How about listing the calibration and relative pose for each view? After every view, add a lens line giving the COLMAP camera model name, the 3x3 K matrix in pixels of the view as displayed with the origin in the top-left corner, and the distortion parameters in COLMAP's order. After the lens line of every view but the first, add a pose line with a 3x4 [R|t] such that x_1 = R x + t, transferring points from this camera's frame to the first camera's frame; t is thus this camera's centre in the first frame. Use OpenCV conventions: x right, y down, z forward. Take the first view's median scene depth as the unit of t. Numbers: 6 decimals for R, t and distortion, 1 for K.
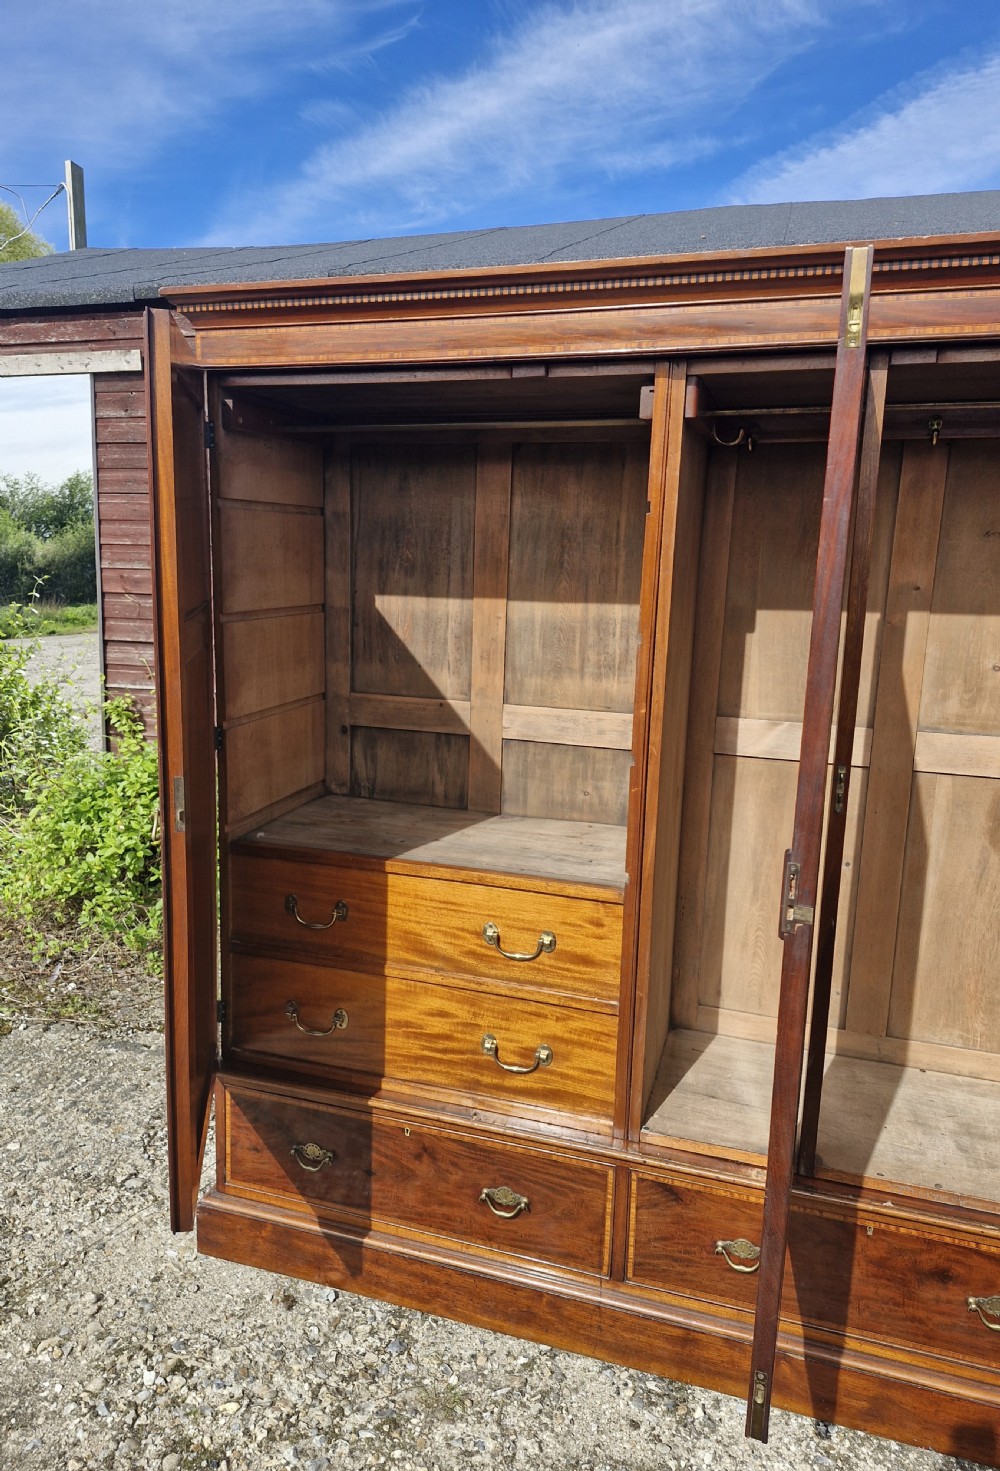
lens RADIAL K [[1013.7, 0, 452.6], [0, 1013.7, 738.0], [0, 0, 1]] dist [0.085740, -0.104088]
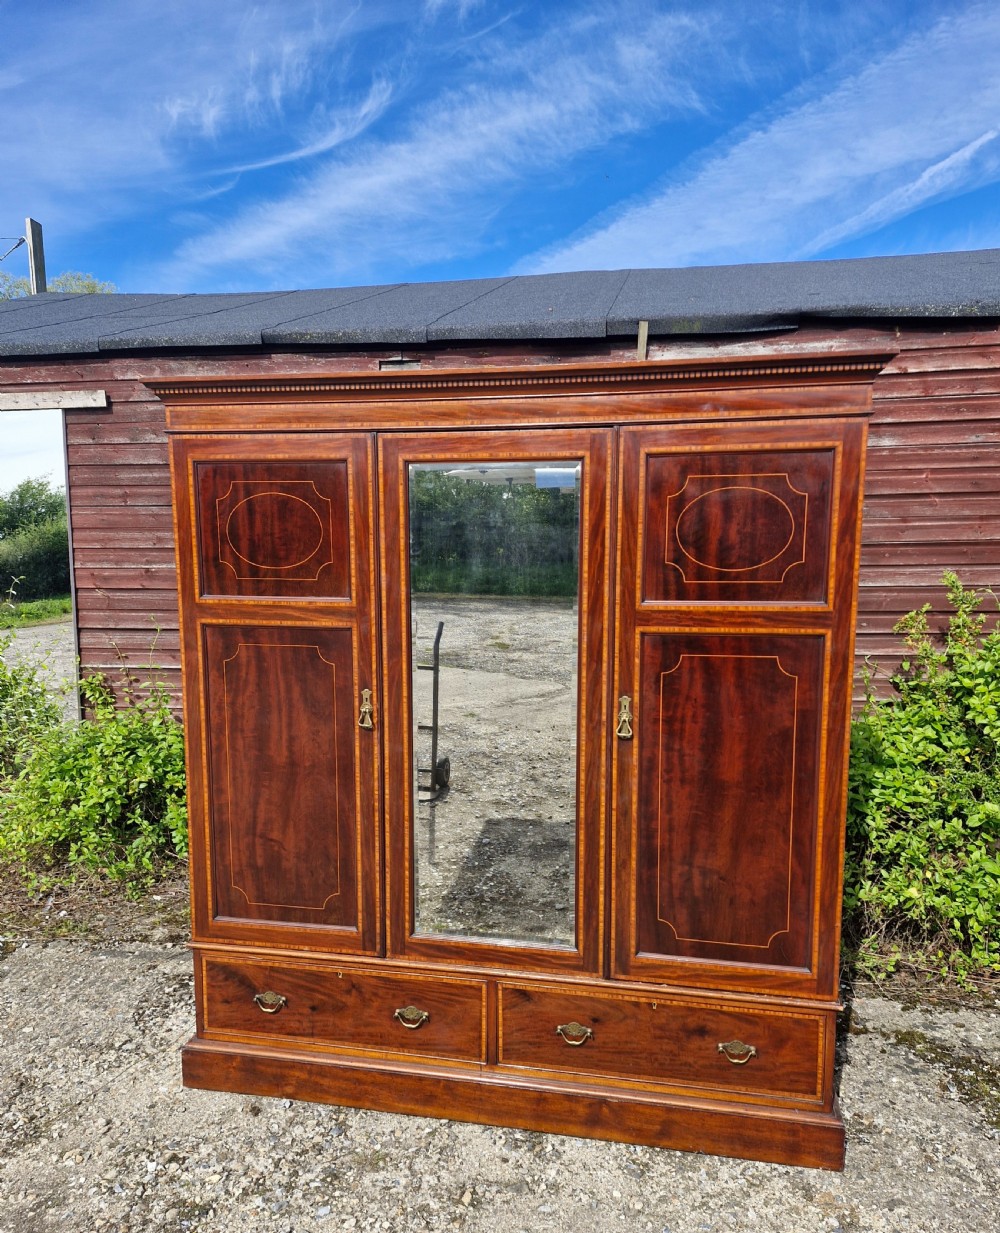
lens RADIAL K [[905.1, 0, 500.6], [0, 905.1, 663.2], [0, 0, 1]] dist [0.090533, -0.108966]
pose [[0.991930, -0.037923, 0.120985, 0.037576], [0.043299, 0.998174, -0.042117, 0.026162], [-0.119167, 0.047016, 0.991760, -0.272125]]
